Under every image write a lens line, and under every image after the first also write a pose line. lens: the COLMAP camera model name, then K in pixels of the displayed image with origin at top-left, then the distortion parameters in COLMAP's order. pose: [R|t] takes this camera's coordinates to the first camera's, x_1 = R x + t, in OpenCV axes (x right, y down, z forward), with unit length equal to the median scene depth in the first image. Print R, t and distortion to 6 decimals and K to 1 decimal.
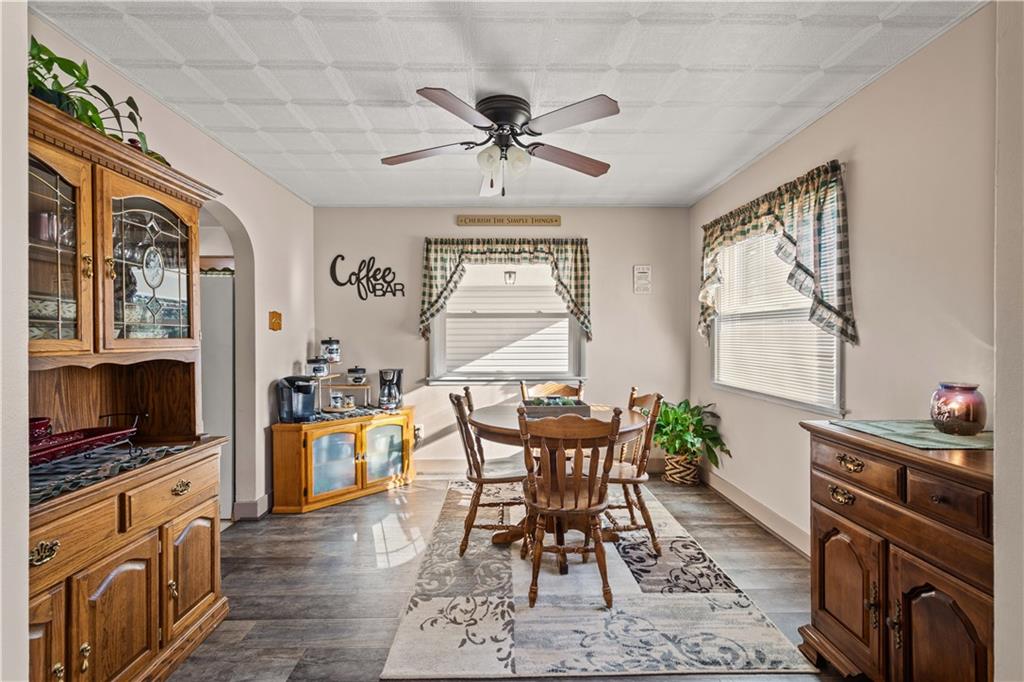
lens RADIAL K [[451.0, 0, 514.7], [0, 451.0, 341.3], [0, 0, 1]] dist [0.002425, 0.000005]
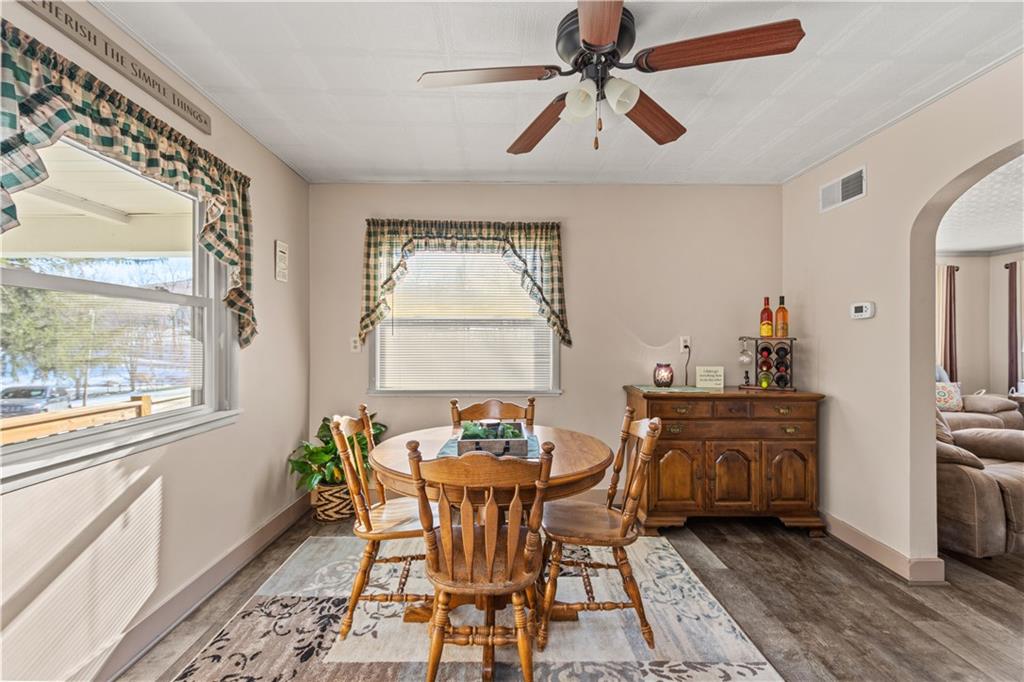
lens RADIAL K [[451.0, 0, 514.7], [0, 451.0, 341.3], [0, 0, 1]] dist [0.002425, 0.000005]
pose [[0.014478, -0.000082, 0.999895, -0.618019], [0.011689, 0.999932, -0.000088, -0.009866], [-0.999827, 0.011689, 0.014478, 0.908578]]
